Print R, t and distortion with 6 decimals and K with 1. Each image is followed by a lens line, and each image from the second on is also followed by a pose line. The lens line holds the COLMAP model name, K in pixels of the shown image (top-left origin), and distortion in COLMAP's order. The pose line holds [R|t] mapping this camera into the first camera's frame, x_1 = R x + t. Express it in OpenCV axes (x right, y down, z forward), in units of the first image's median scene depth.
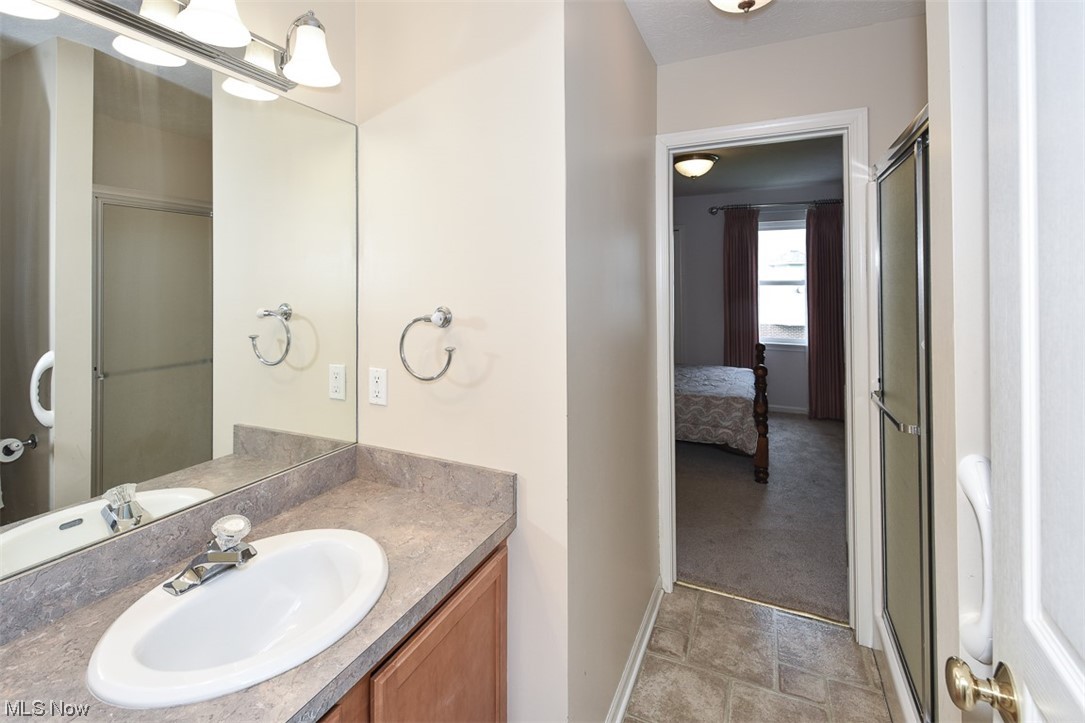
lens RADIAL K [[492.1, 0, 547.3], [0, 492.1, 283.4], [0, 0, 1]] dist [-0.000684, -0.000303]
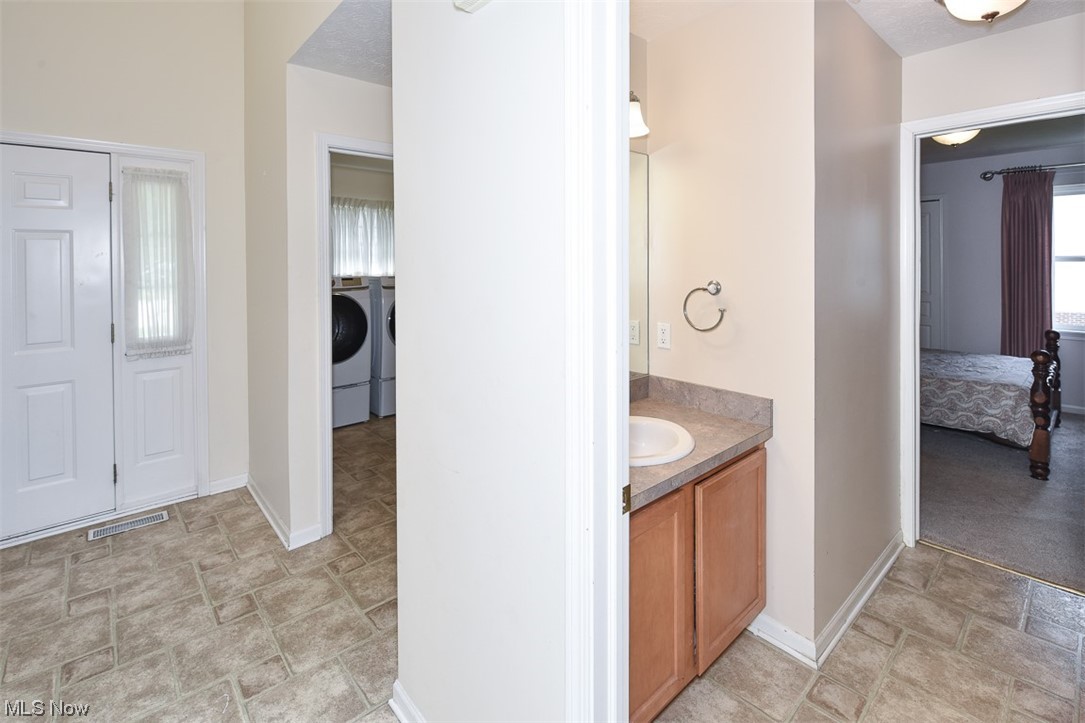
lens RADIAL K [[511.6, 0, 542.6], [0, 511.6, 274.3], [0, 0, 1]] dist [-0.001883, -0.001747]
pose [[0.915985, 0.001816, -0.401208, -0.046344], [0.008378, 0.999685, 0.023651, -0.006278], [0.401124, -0.025025, 0.915682, -0.346616]]
